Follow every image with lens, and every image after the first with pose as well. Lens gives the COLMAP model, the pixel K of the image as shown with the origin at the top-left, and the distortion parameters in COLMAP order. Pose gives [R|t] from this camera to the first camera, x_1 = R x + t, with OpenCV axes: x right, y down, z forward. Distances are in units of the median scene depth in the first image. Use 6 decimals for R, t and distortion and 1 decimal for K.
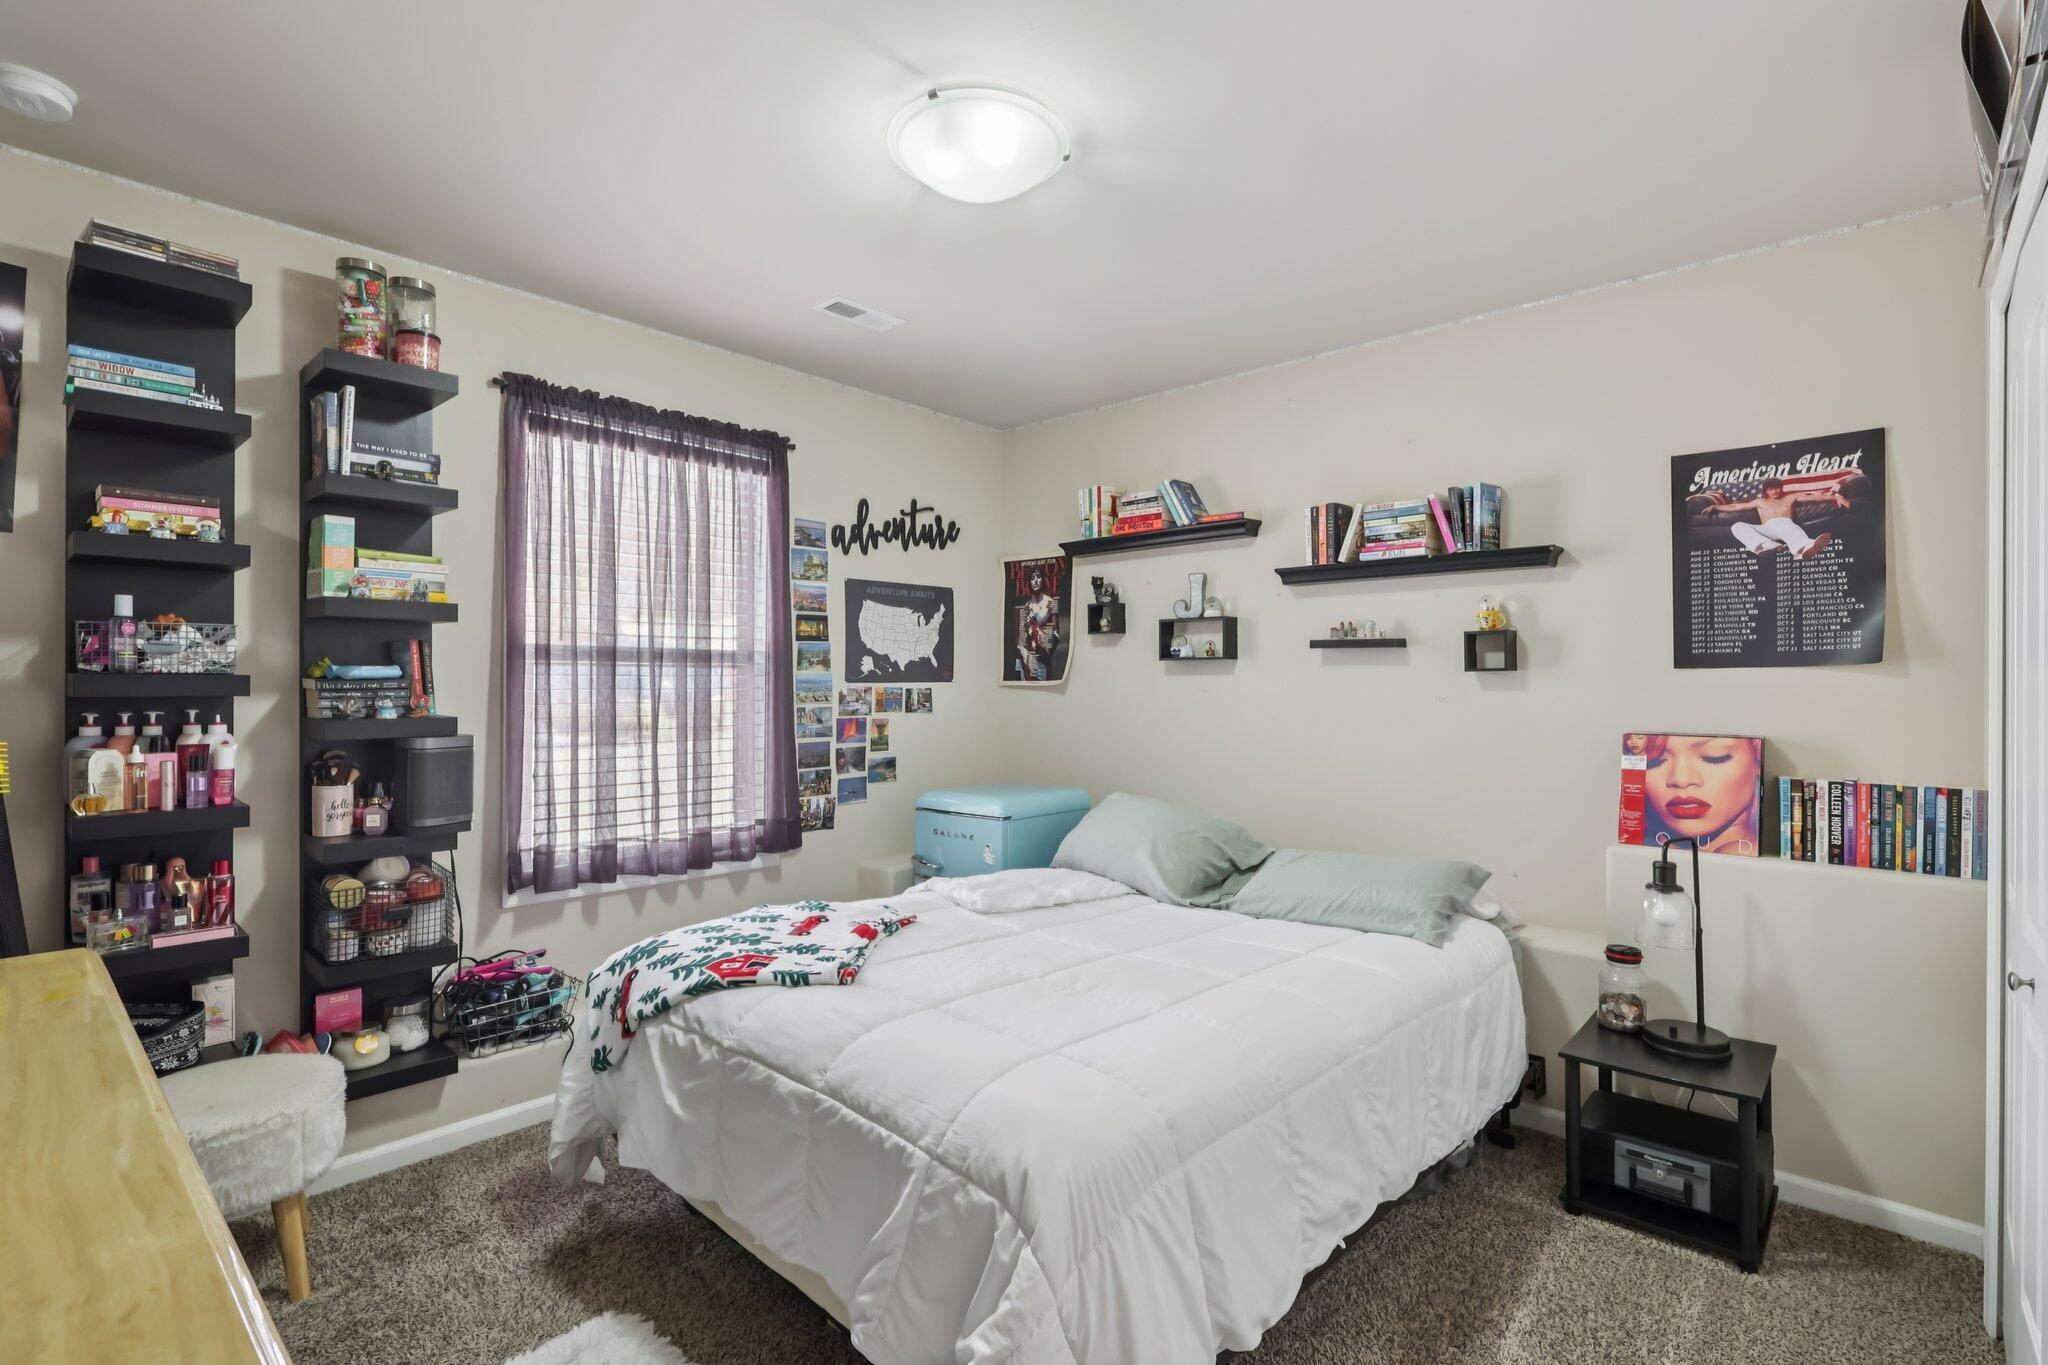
lens RADIAL K [[954.9, 0, 1016.5], [0, 954.9, 681.1], [0, 0, 1]] dist [0.000939, 0.000994]
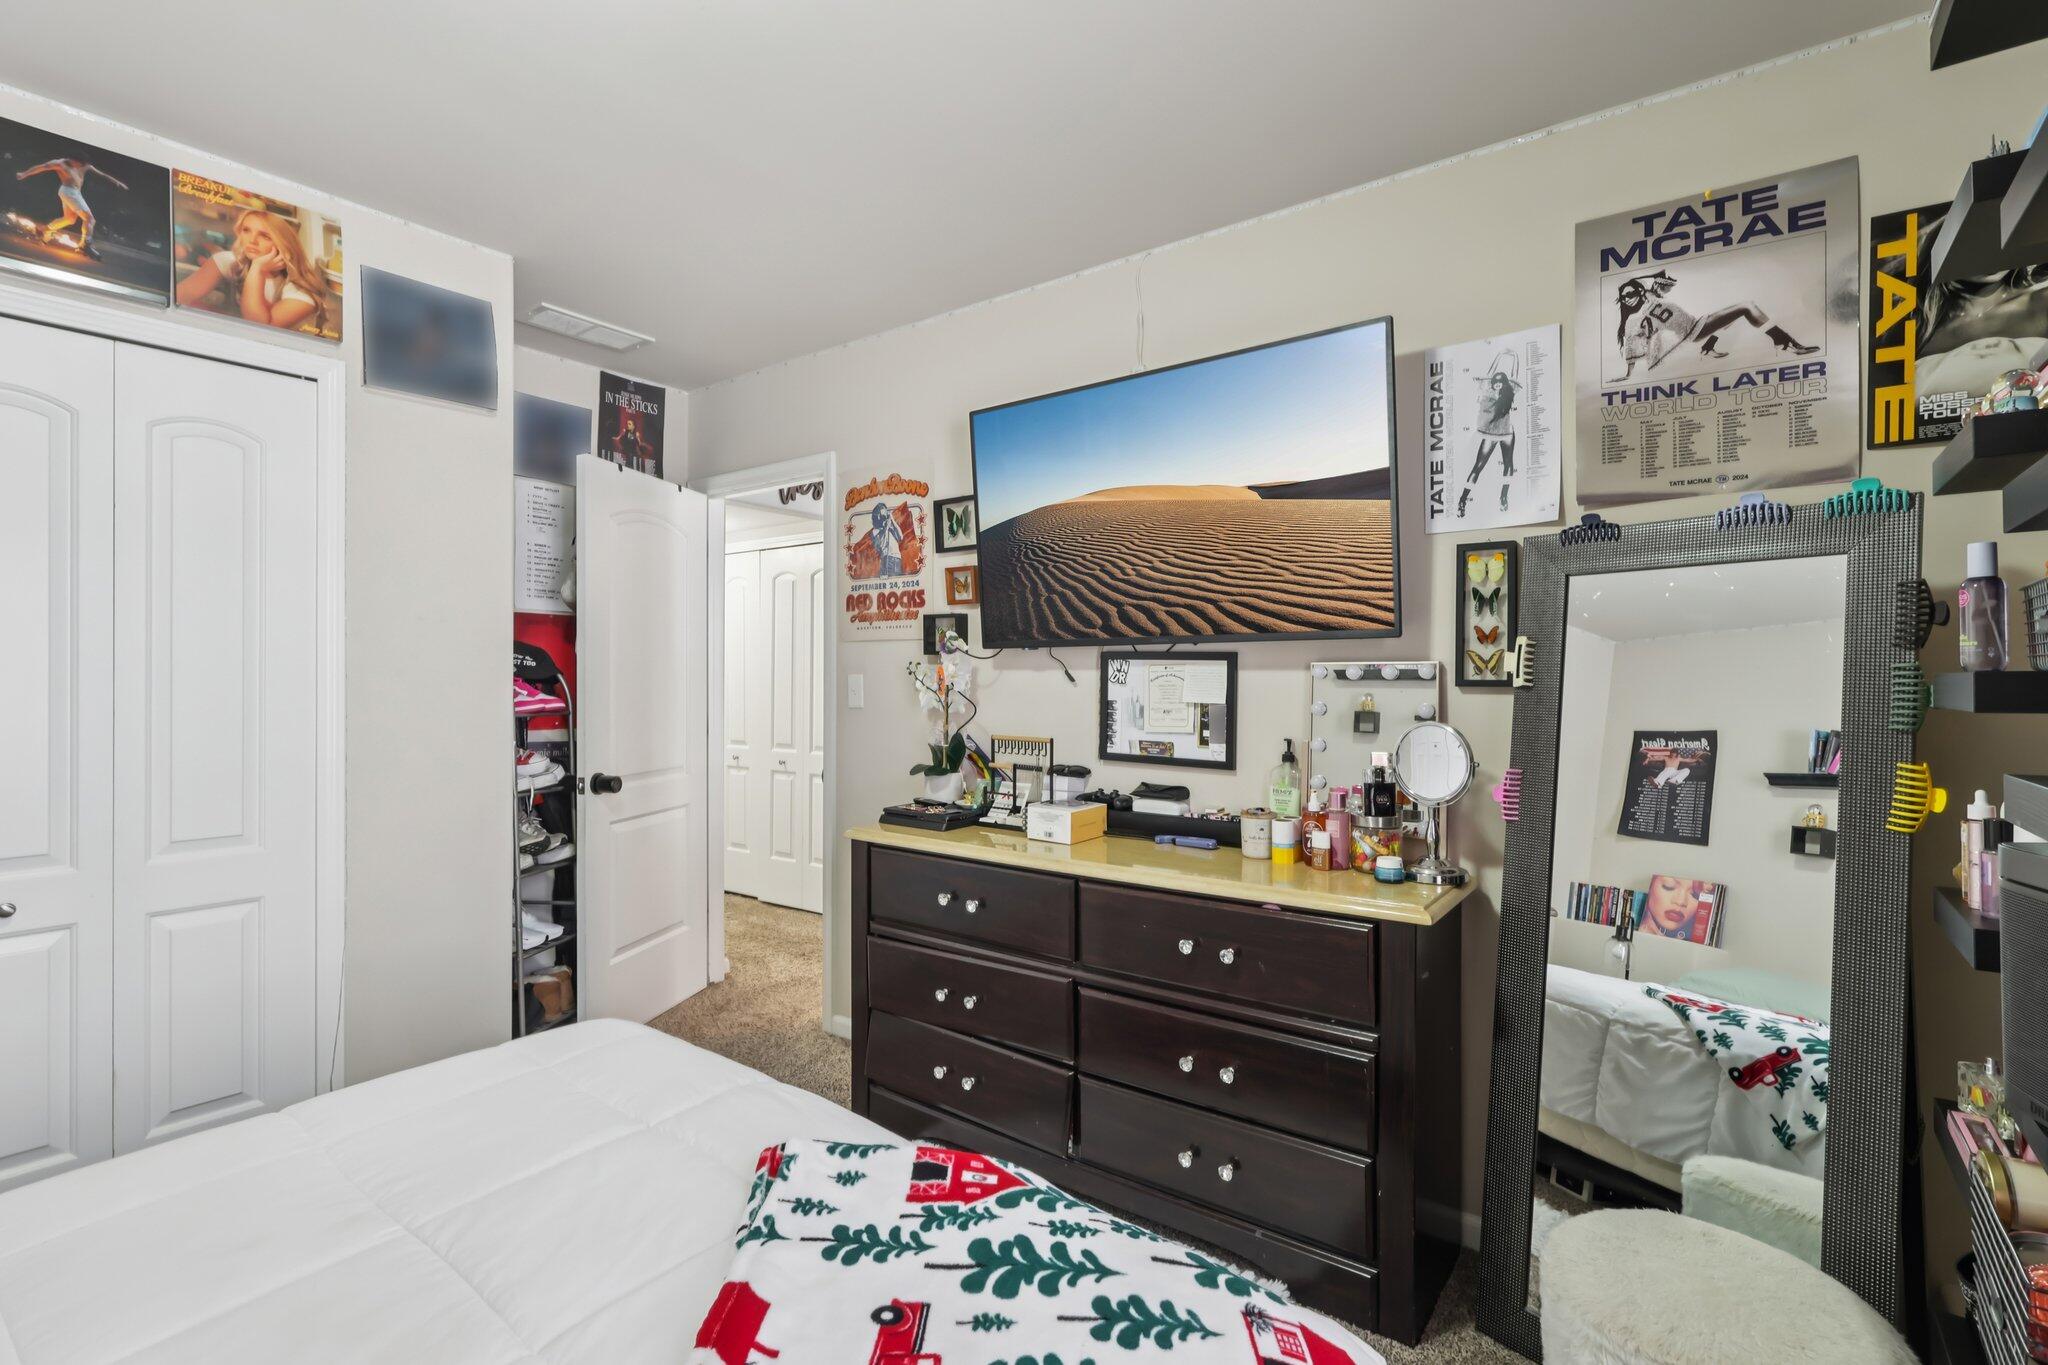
lens RADIAL K [[954.9, 0, 1030.7], [0, 954.9, 681.9], [0, 0, 1]] dist [0.000939, 0.000994]
pose [[-0.994045, -0.004561, -0.108879, -0.237315], [-0.004211, 0.999985, -0.003447, 0.004163], [0.108893, -0.002968, -0.994049, 1.403273]]
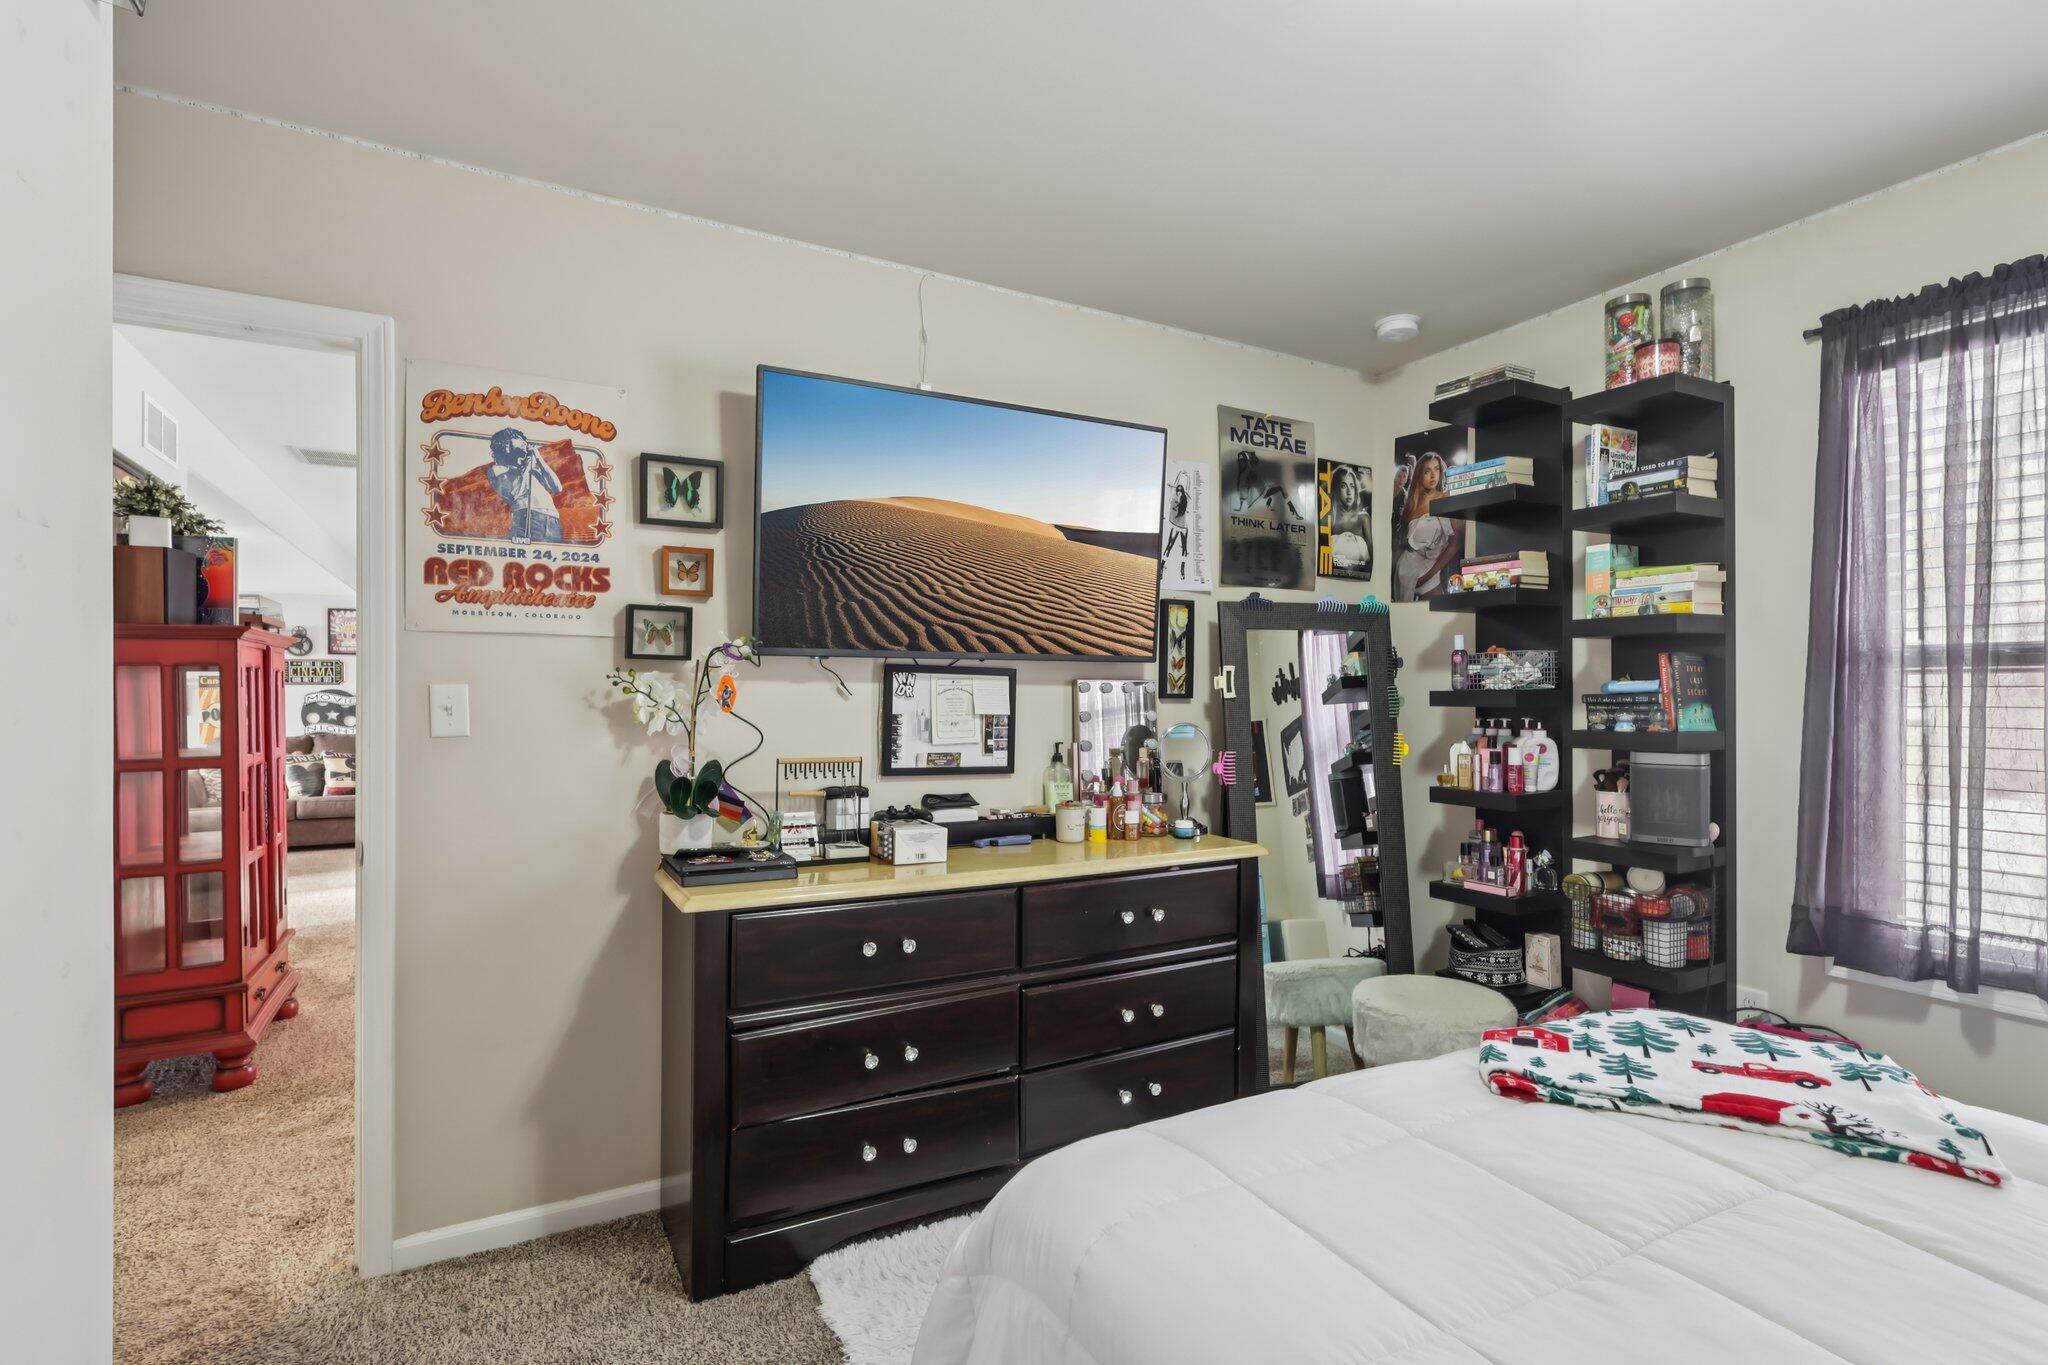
lens RADIAL K [[954.9, 0, 1022.4], [0, 954.9, 700.8], [0, 0, 1]] dist [0.000939, 0.000994]
pose [[-0.316711, 0.003232, -0.948517, 0.568838], [-0.000063, 0.999994, 0.003428, 0.002372], [0.948522, 0.001146, -0.316709, 0.756825]]
